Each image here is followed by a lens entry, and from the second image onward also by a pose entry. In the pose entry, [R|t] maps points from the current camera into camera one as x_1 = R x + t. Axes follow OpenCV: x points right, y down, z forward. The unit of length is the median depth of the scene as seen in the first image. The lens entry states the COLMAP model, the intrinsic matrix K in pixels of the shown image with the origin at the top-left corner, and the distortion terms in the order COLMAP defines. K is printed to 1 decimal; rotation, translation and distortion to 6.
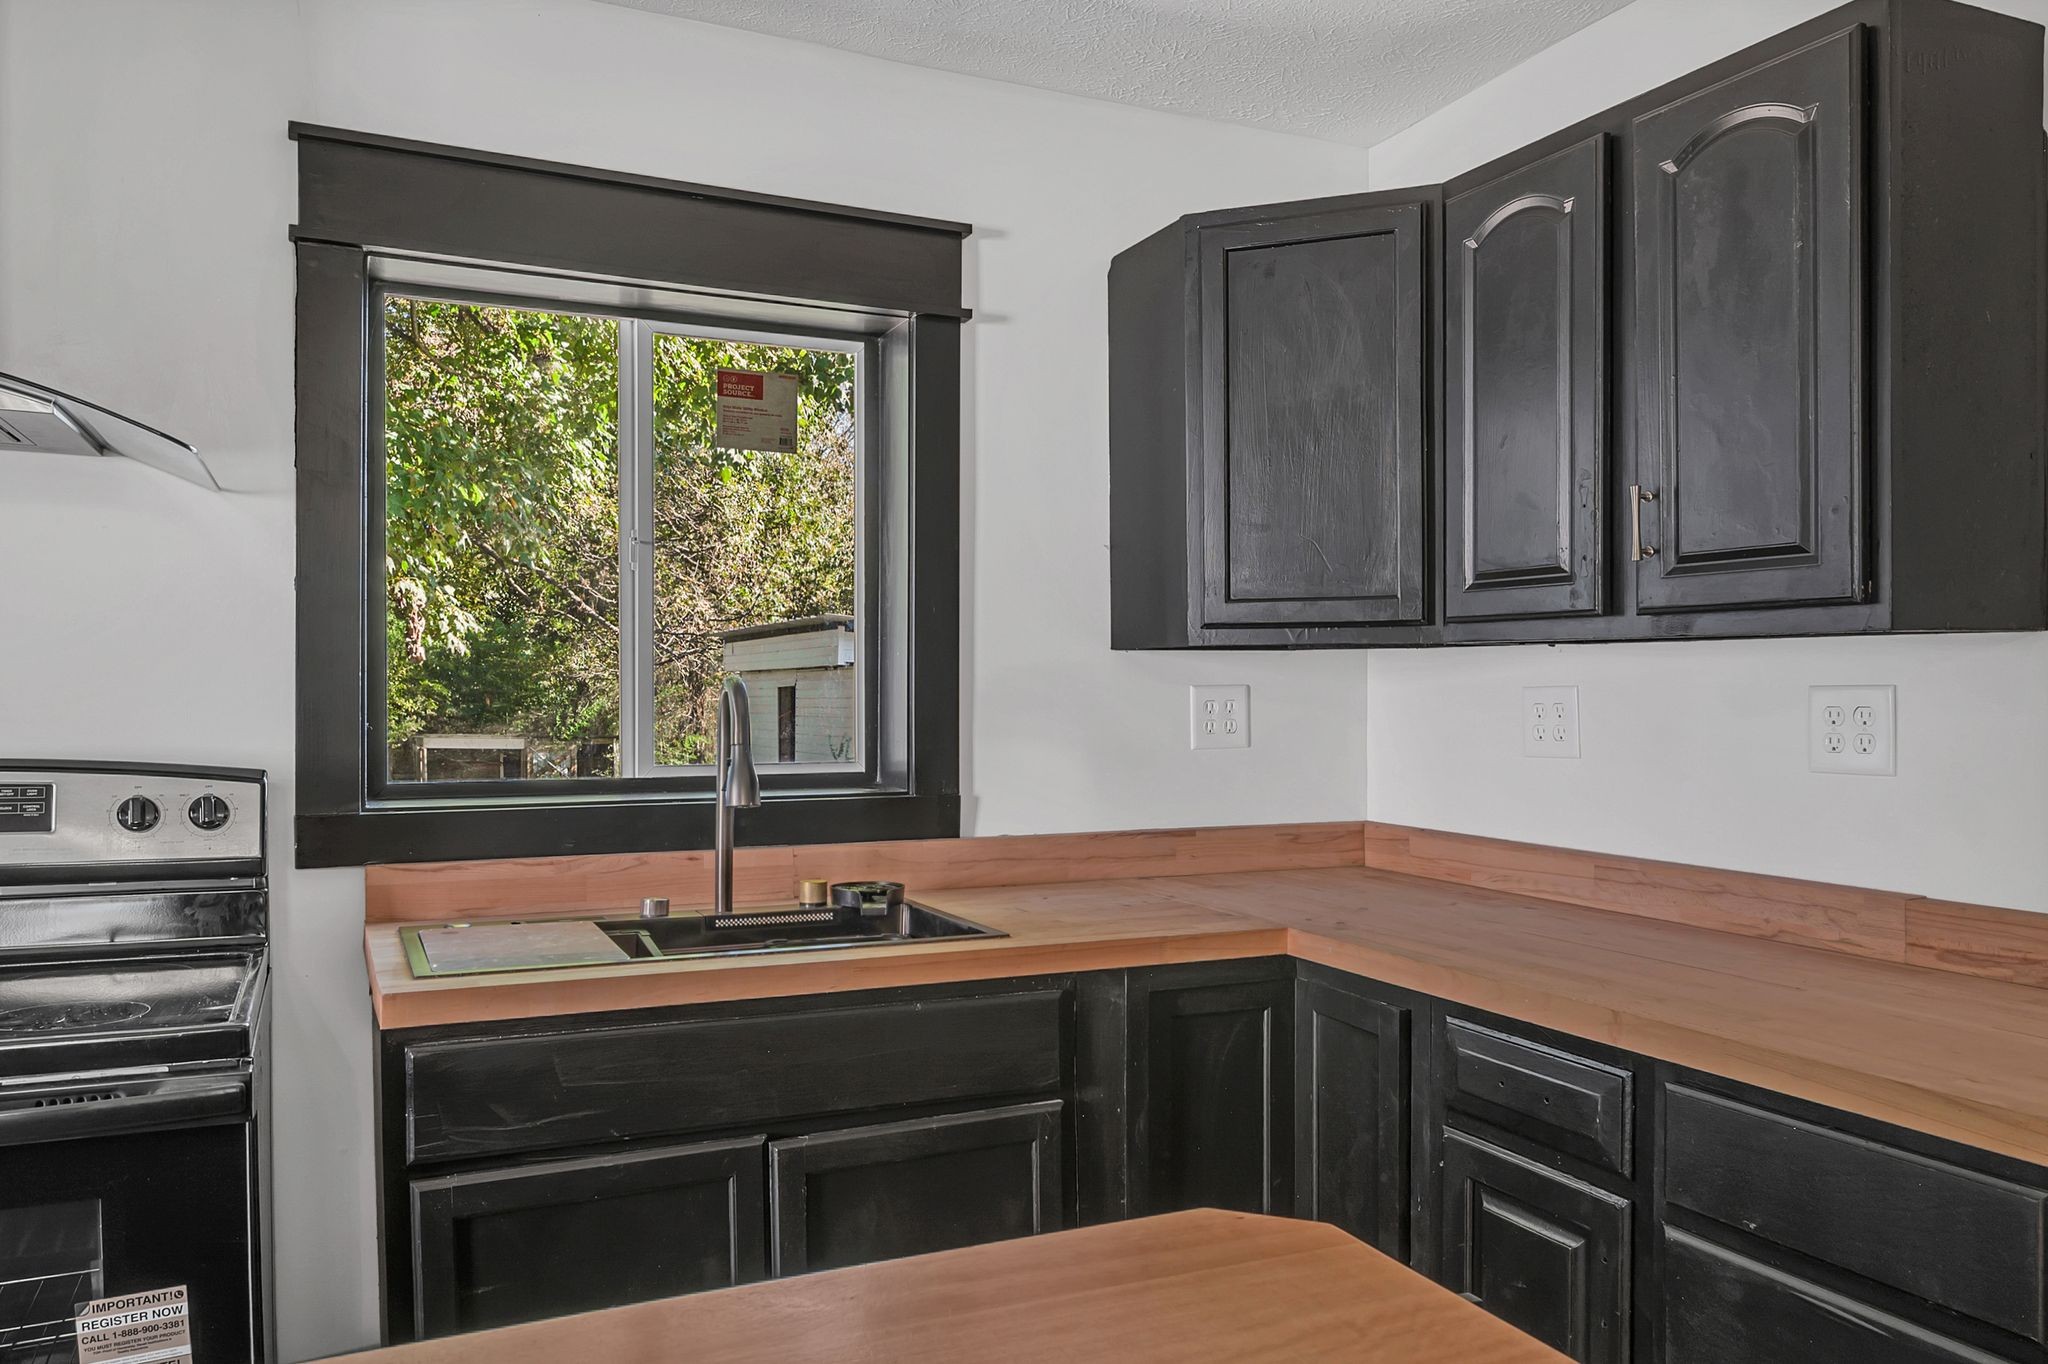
lens RADIAL K [[1454.2, 0, 1068.5], [0, 1454.2, 711.7], [0, 0, 1]] dist [0.013353, 0.009980]
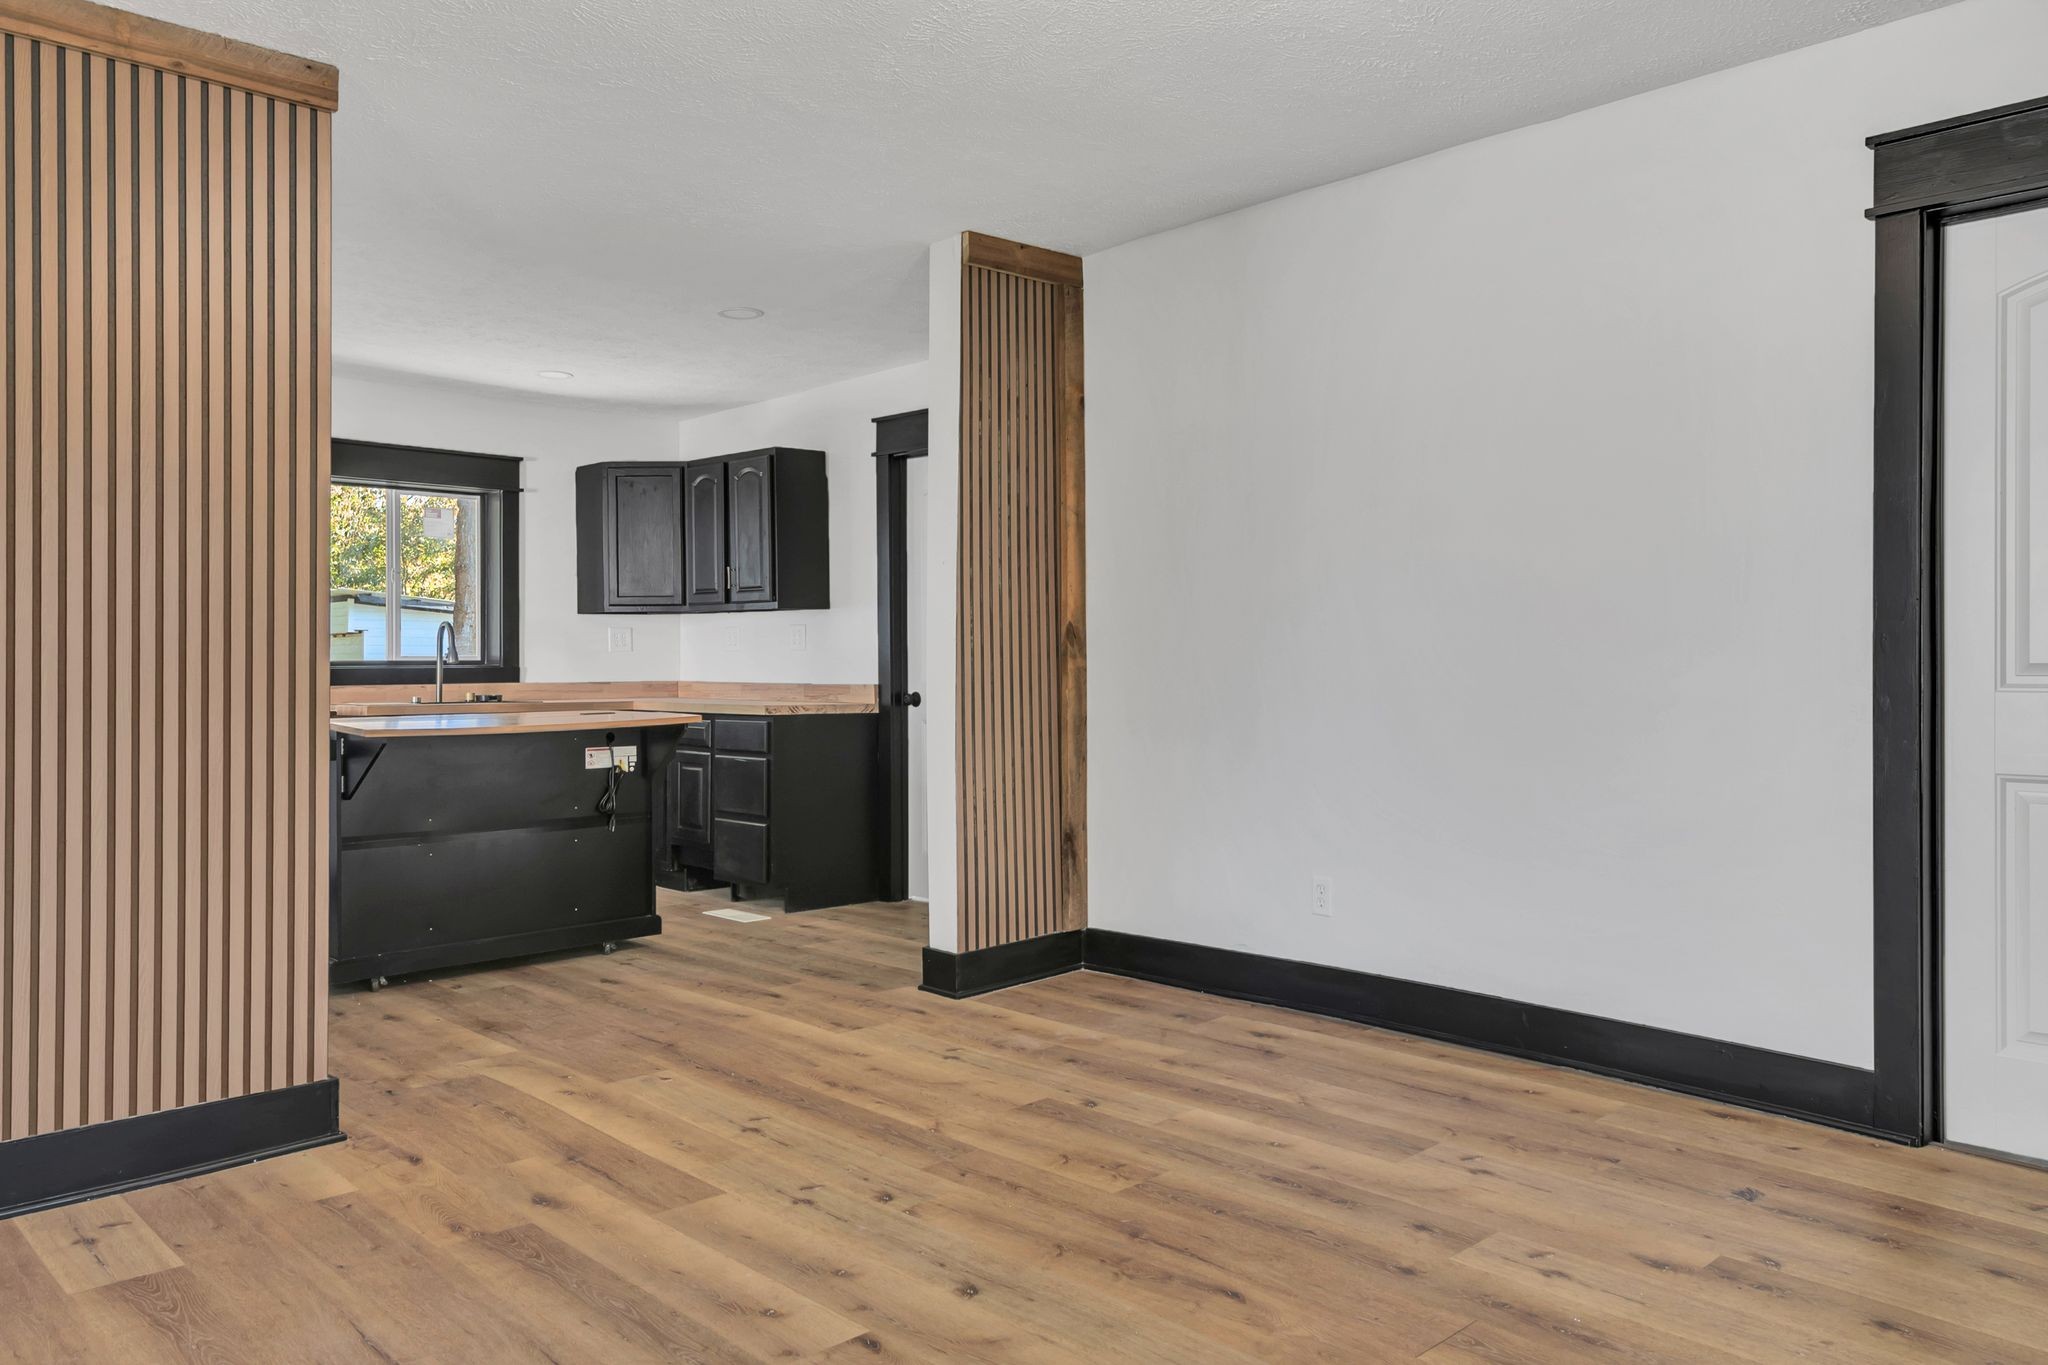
lens RADIAL K [[1596.3, 0, 972.0], [0, 1596.3, 678.3], [0, 0, 1]] dist [0.004224, 0.007618]
pose [[0.966441, -0.005124, 0.256838, -0.028145], [0.007579, 0.999935, -0.008570, 0.124885], [-0.256777, 0.010229, 0.966417, -2.373636]]
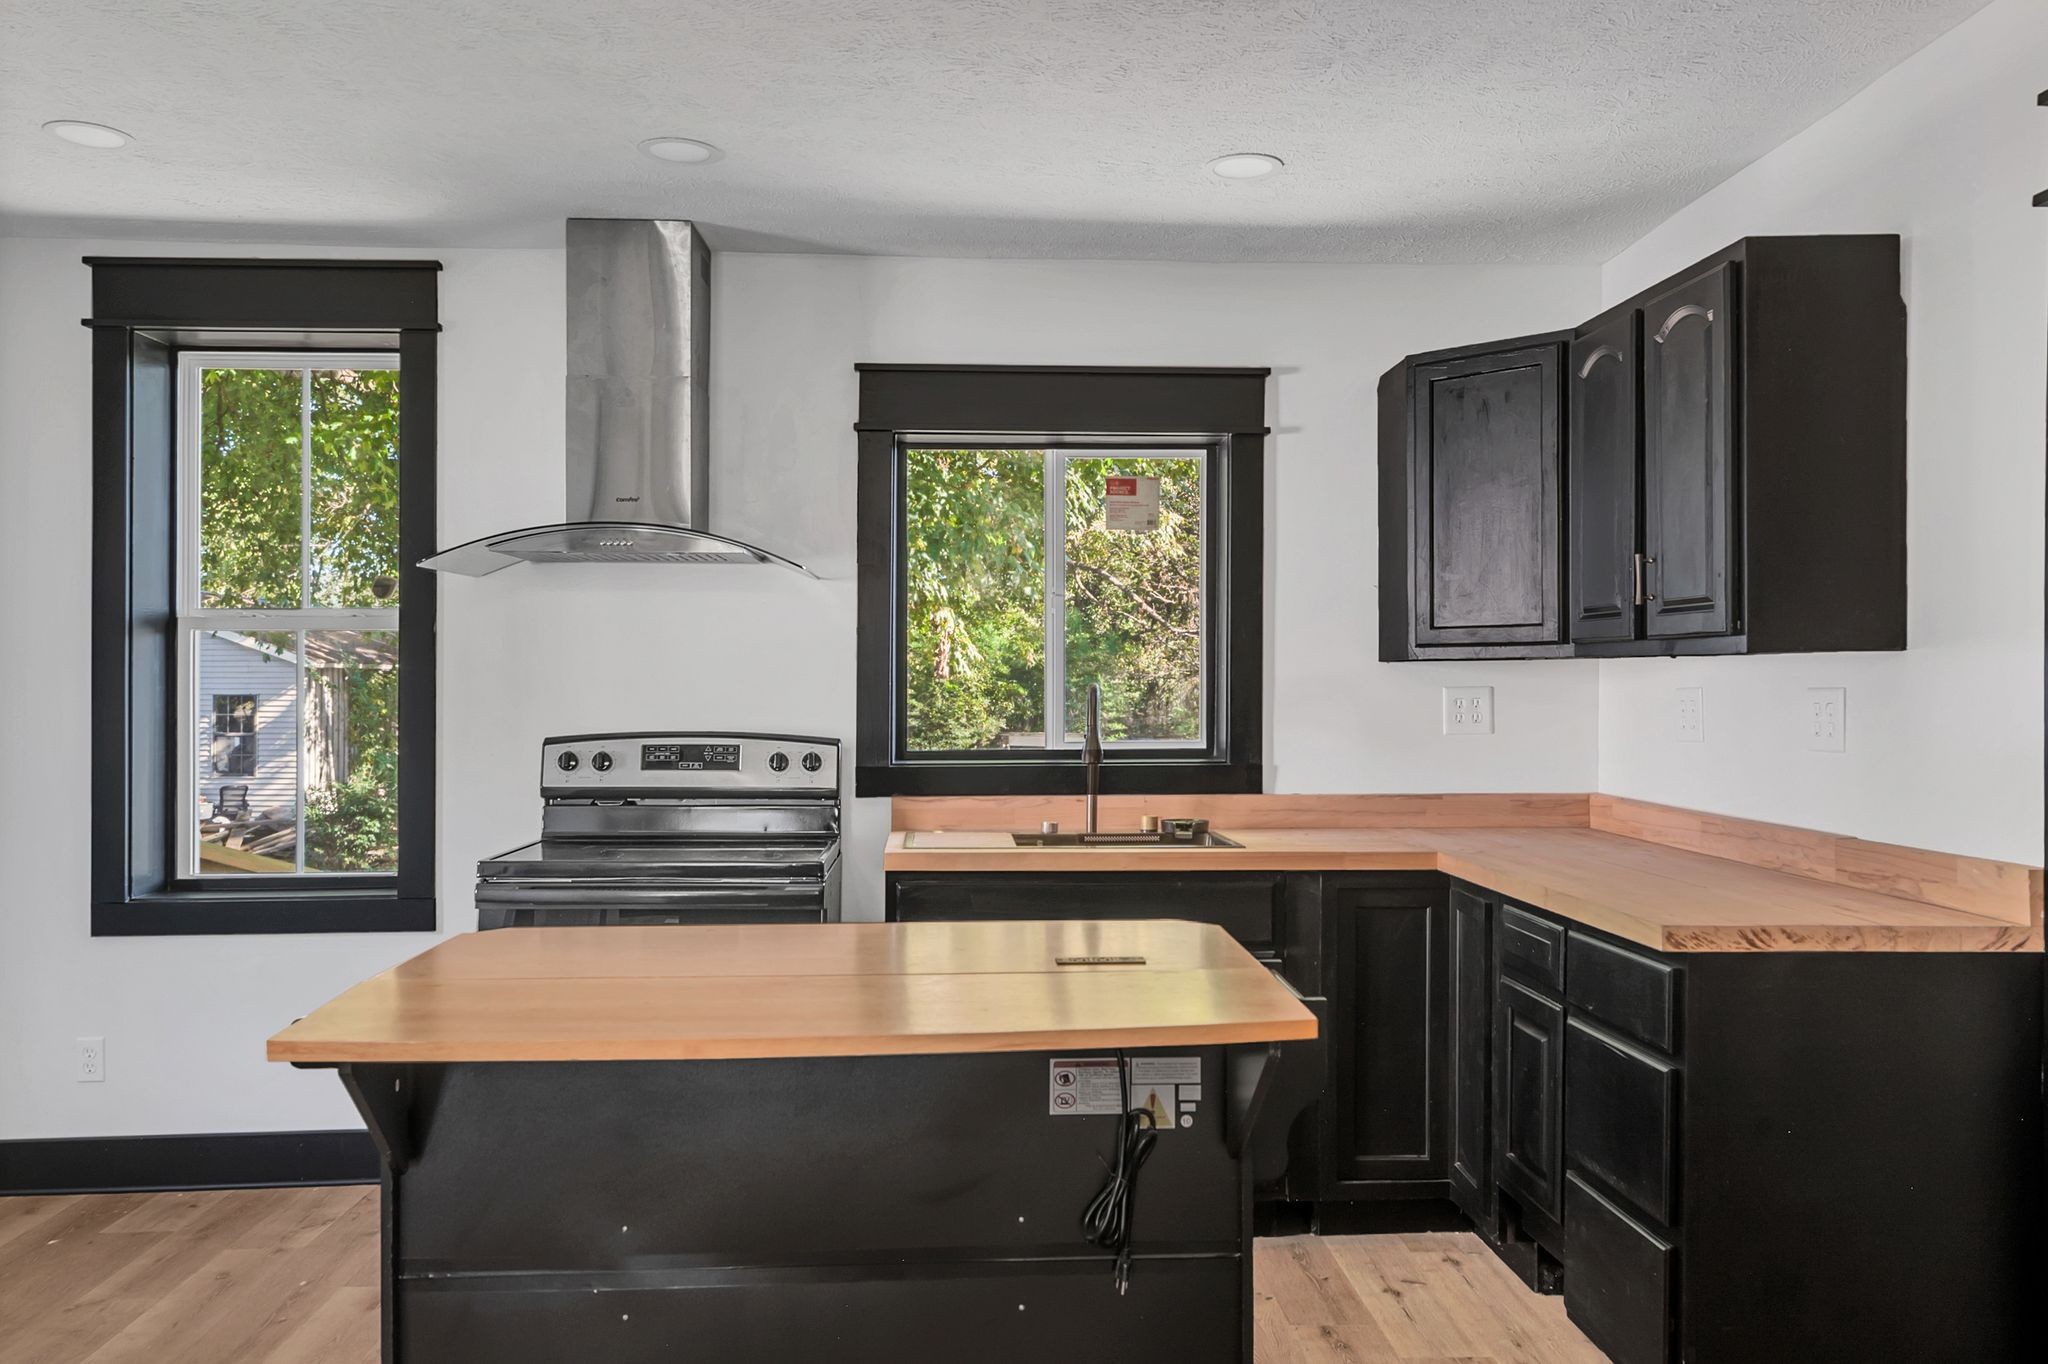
lens RADIAL K [[1596.3, 0, 1015.9], [0, 1596.3, 721.7], [0, 0, 1]] dist [0.004224, 0.007618]
pose [[0.913942, 0.005745, -0.405805, 0.390402], [-0.003140, 0.999970, 0.007084, 0.005254], [0.405833, -0.005200, 0.913932, -0.616374]]
